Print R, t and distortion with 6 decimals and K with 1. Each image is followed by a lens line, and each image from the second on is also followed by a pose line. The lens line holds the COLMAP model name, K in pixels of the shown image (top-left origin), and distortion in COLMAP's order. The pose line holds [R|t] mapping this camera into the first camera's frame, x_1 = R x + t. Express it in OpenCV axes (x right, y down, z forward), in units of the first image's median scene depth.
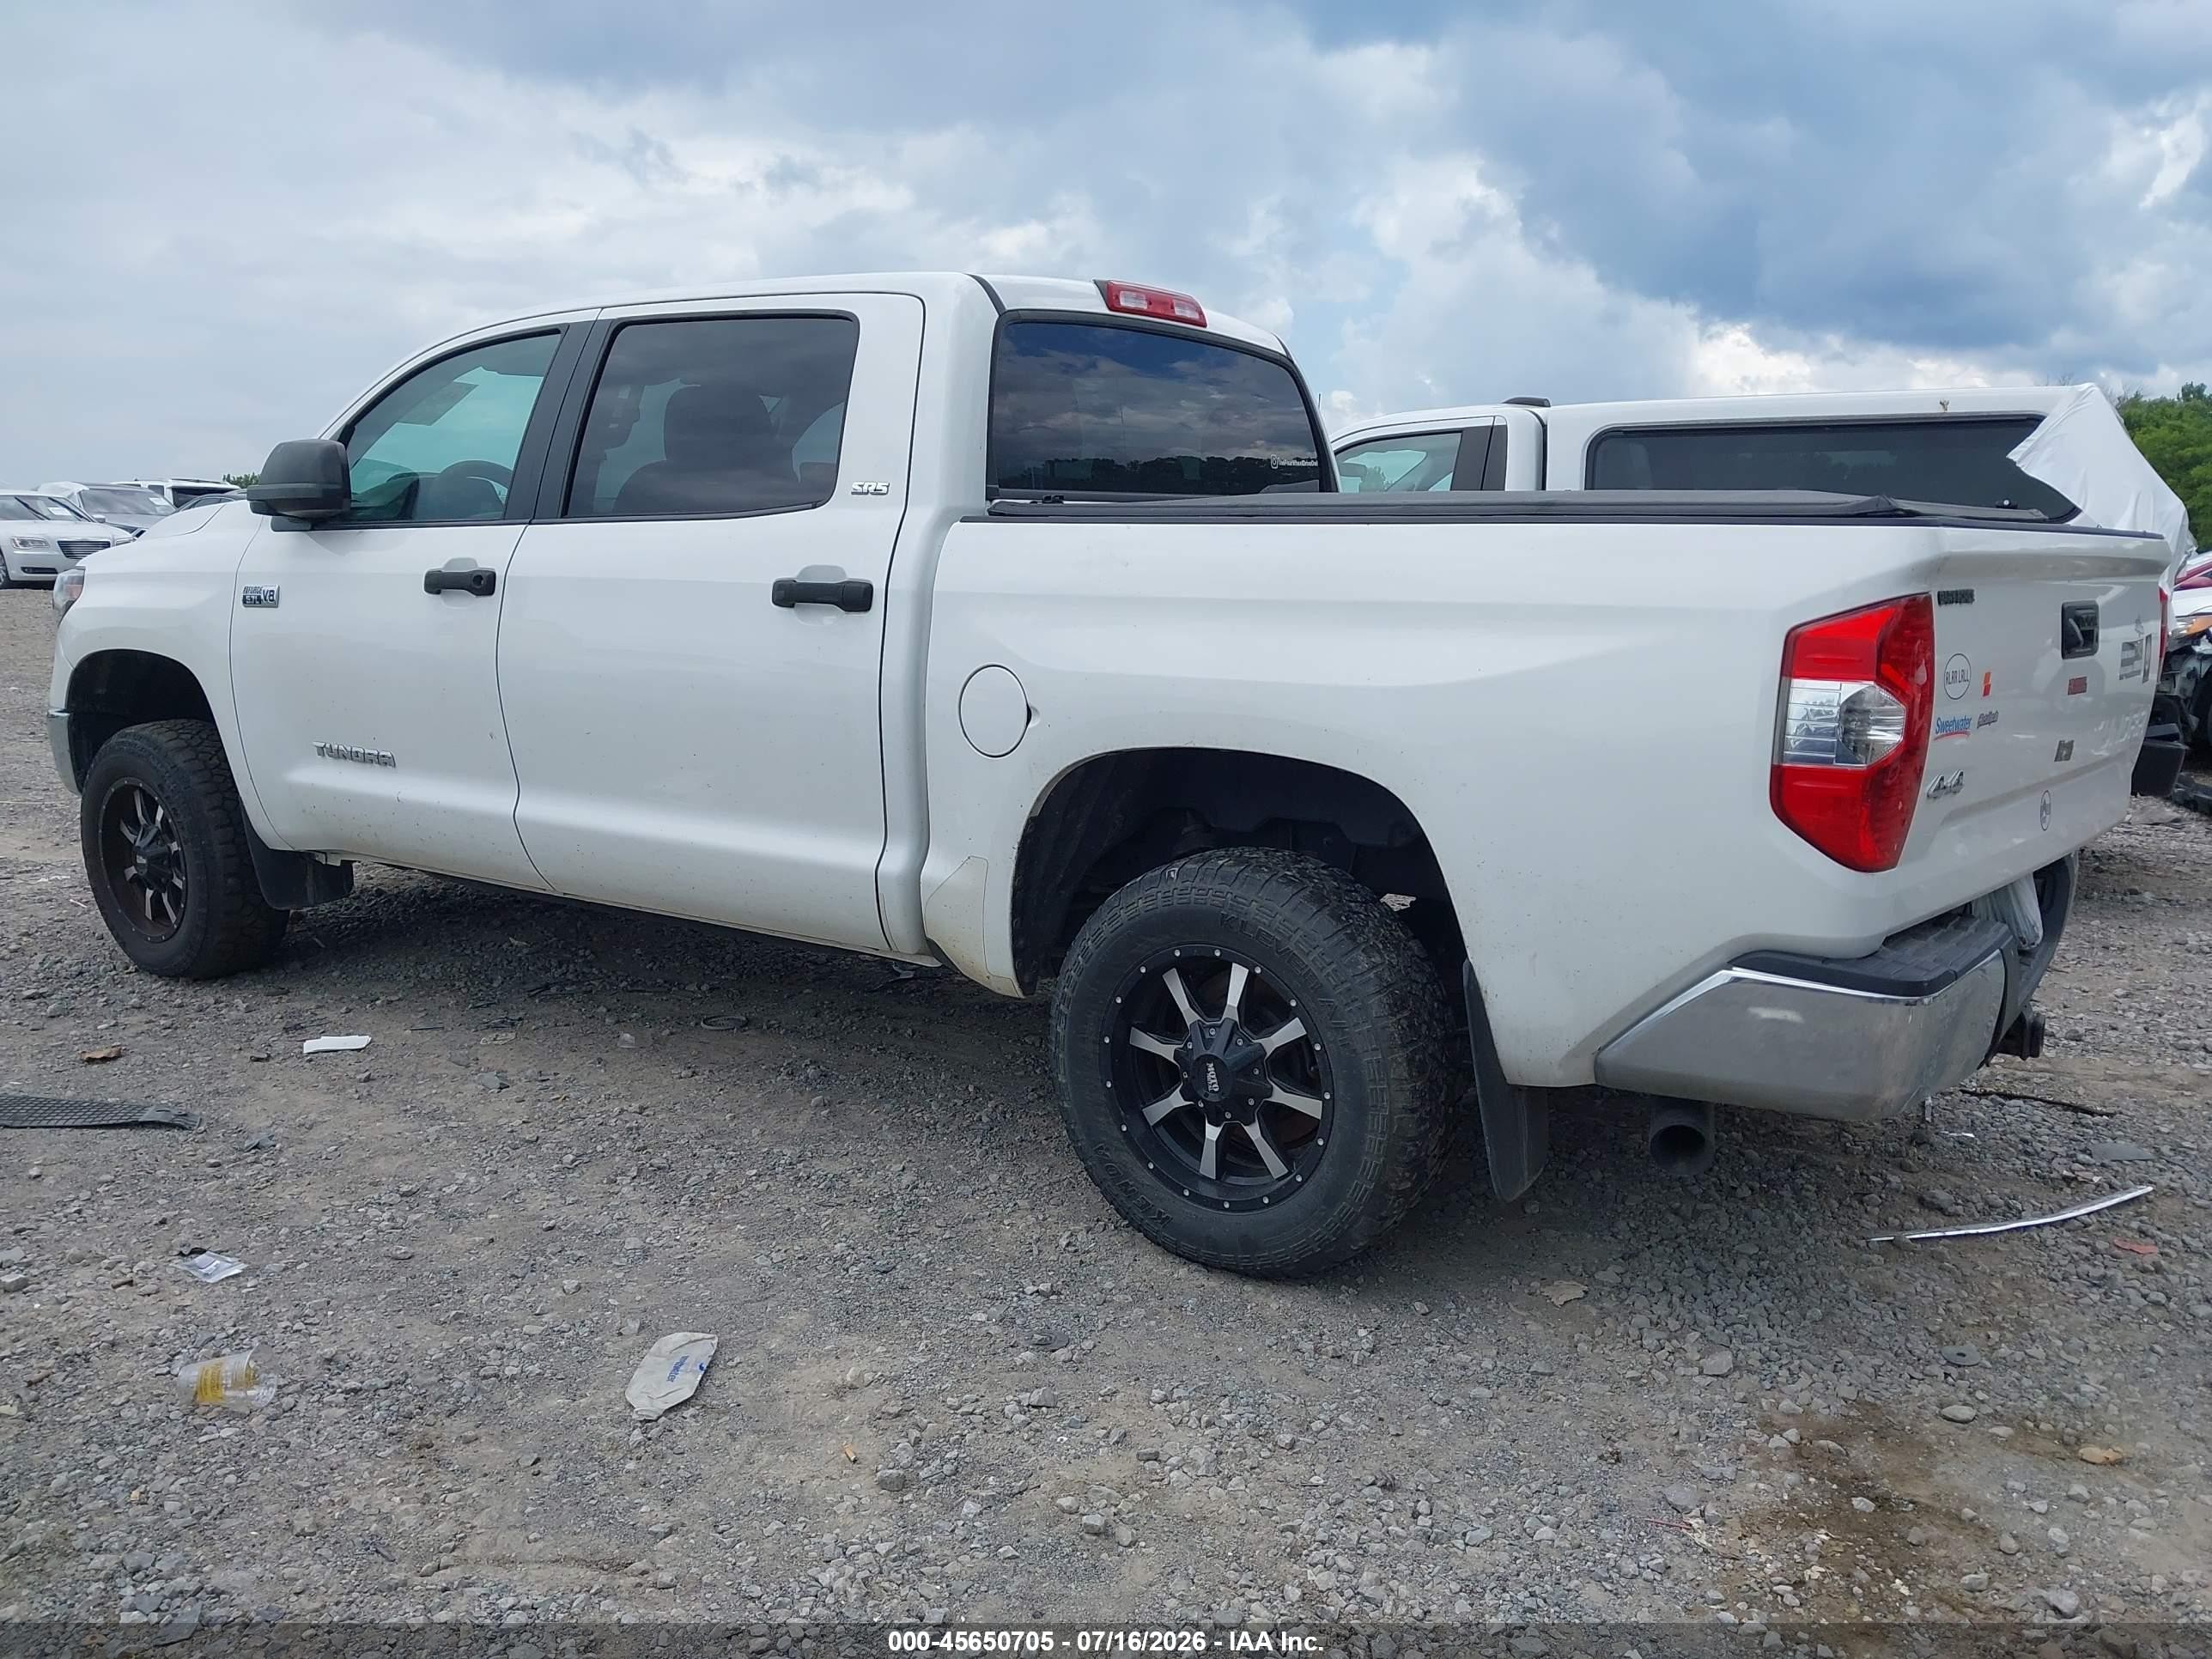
lens RADIAL K [[1758.0, 0, 1104.5], [0, 1758.0, 832.5], [0, 0, 1]] dist [0.069047, -0.100463]
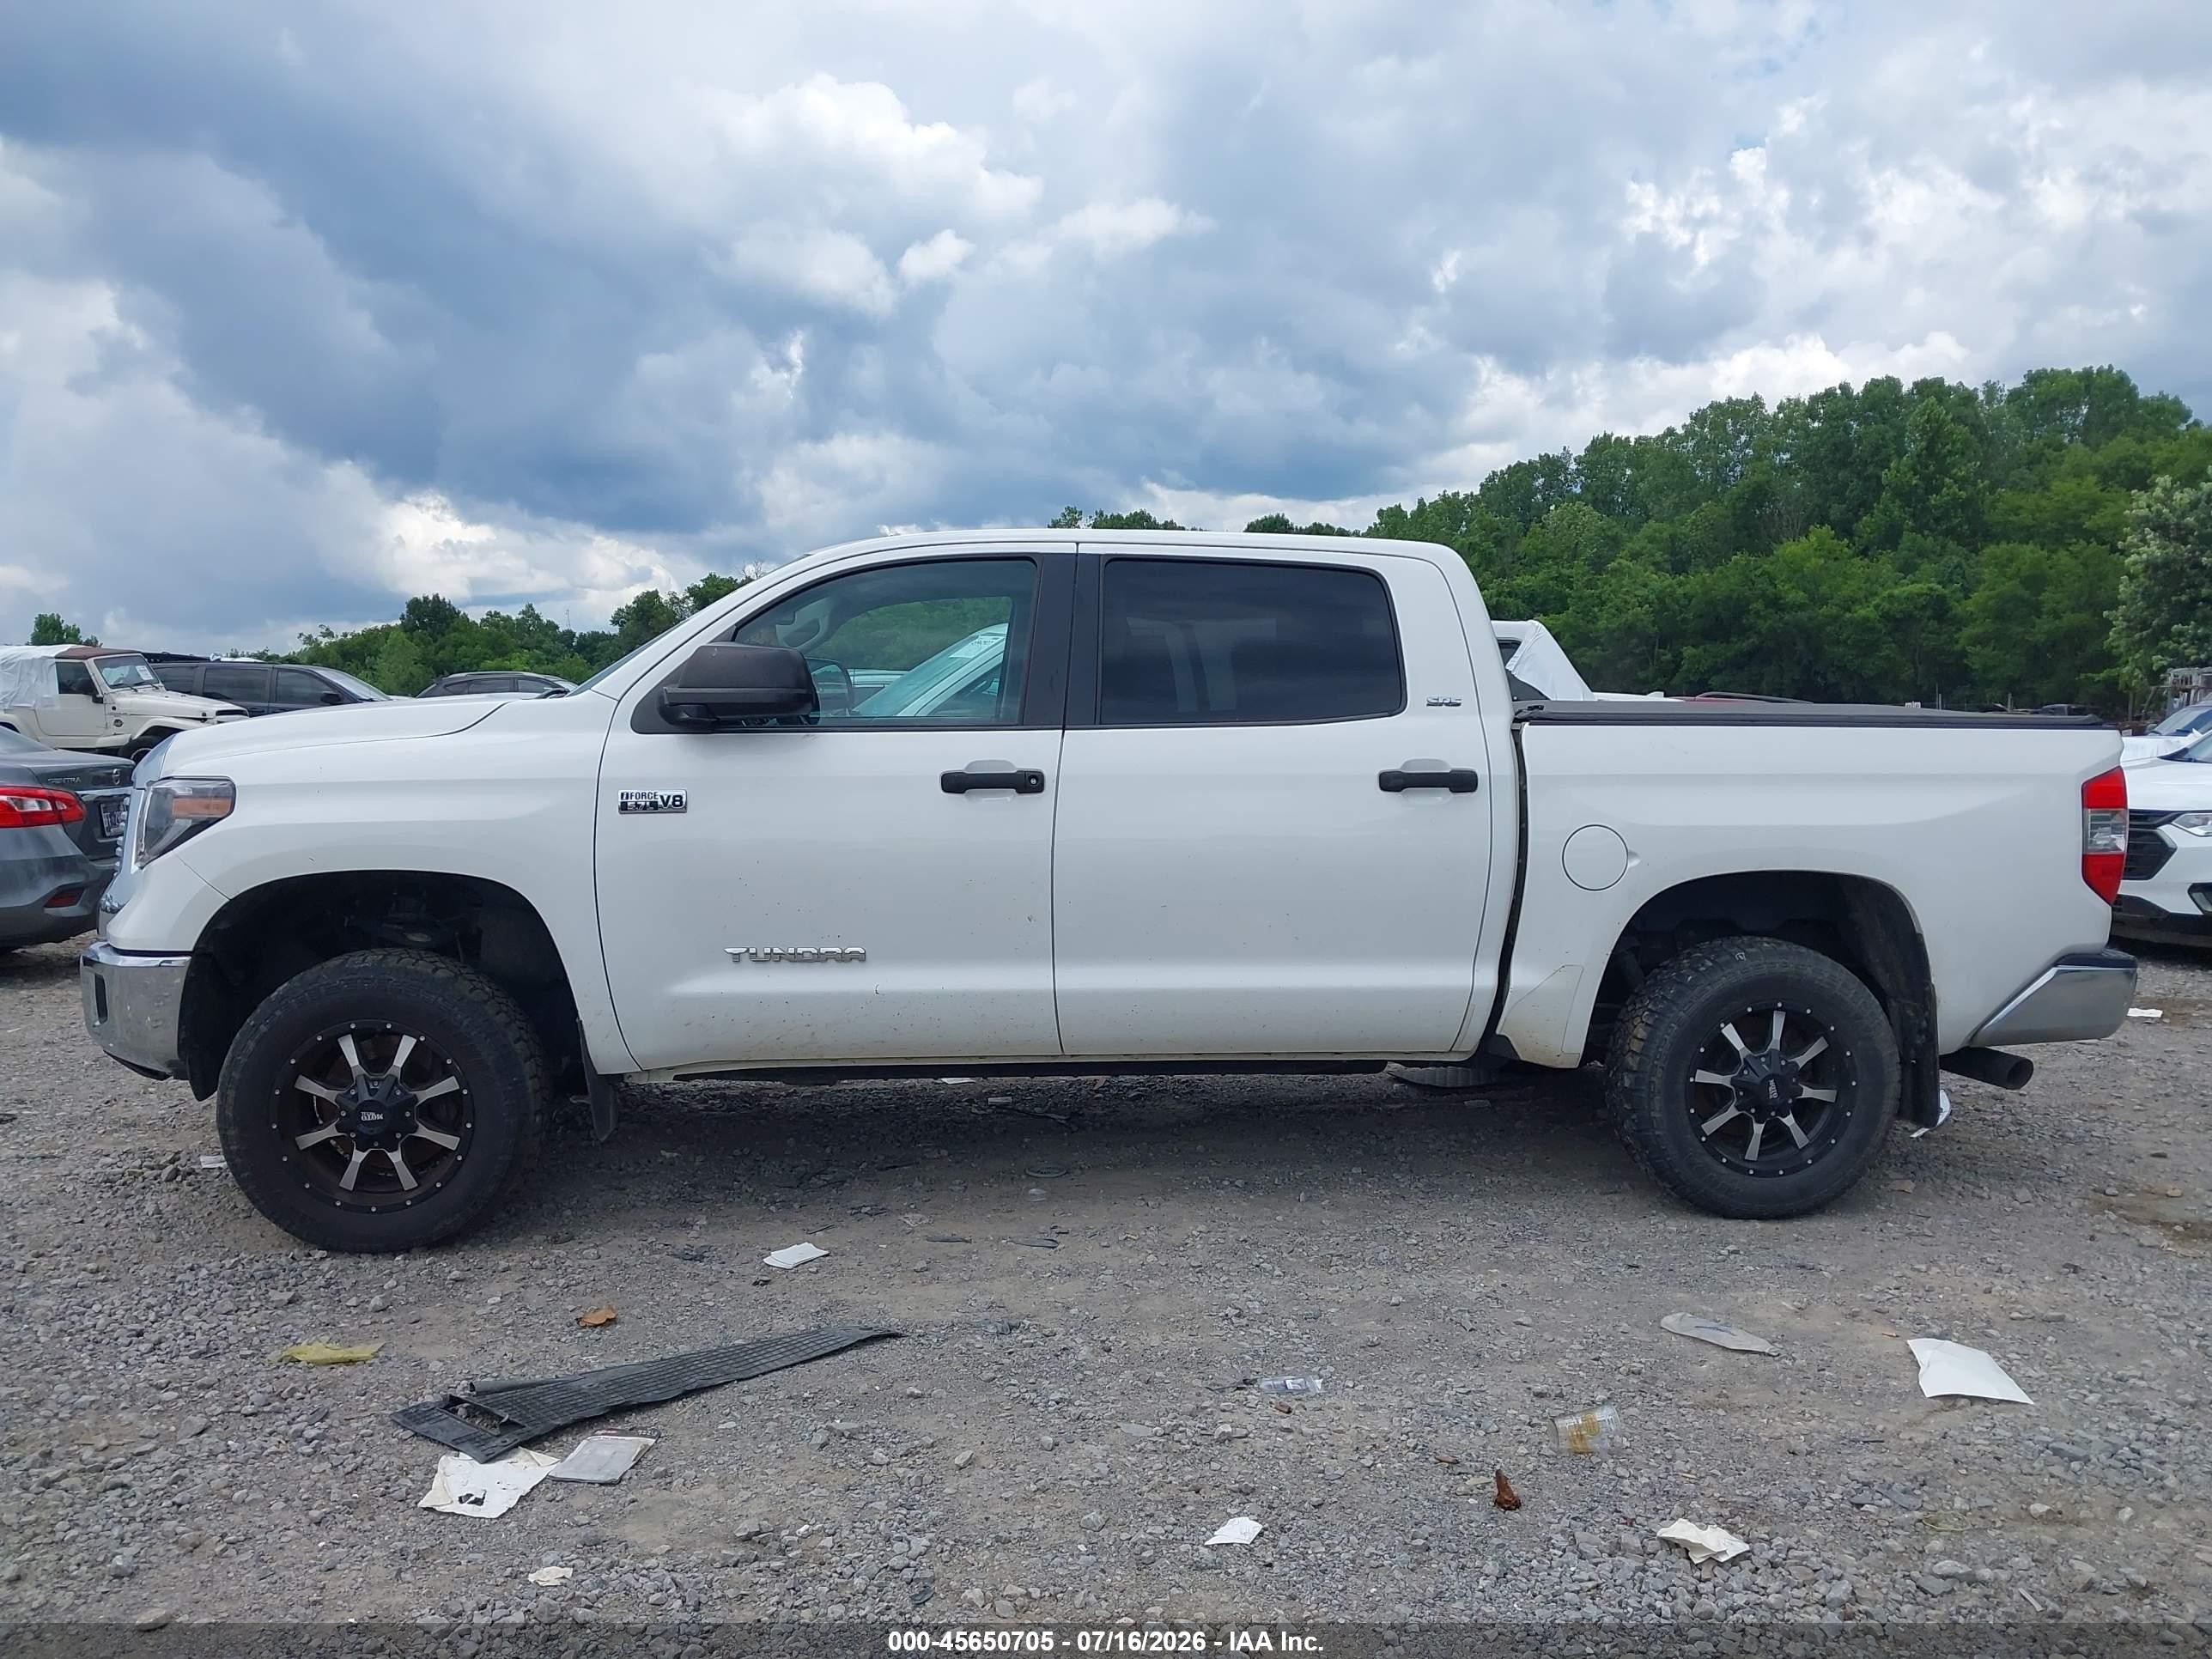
lens RADIAL K [[1758.0, 0, 1127.8], [0, 1758.0, 810.4], [0, 0, 1]] dist [0.069047, -0.100463]
pose [[0.765530, -0.041906, 0.642034, -0.953191], [0.108122, 0.992065, -0.064166, -0.043043], [-0.634251, 0.118539, 0.763986, 0.115423]]
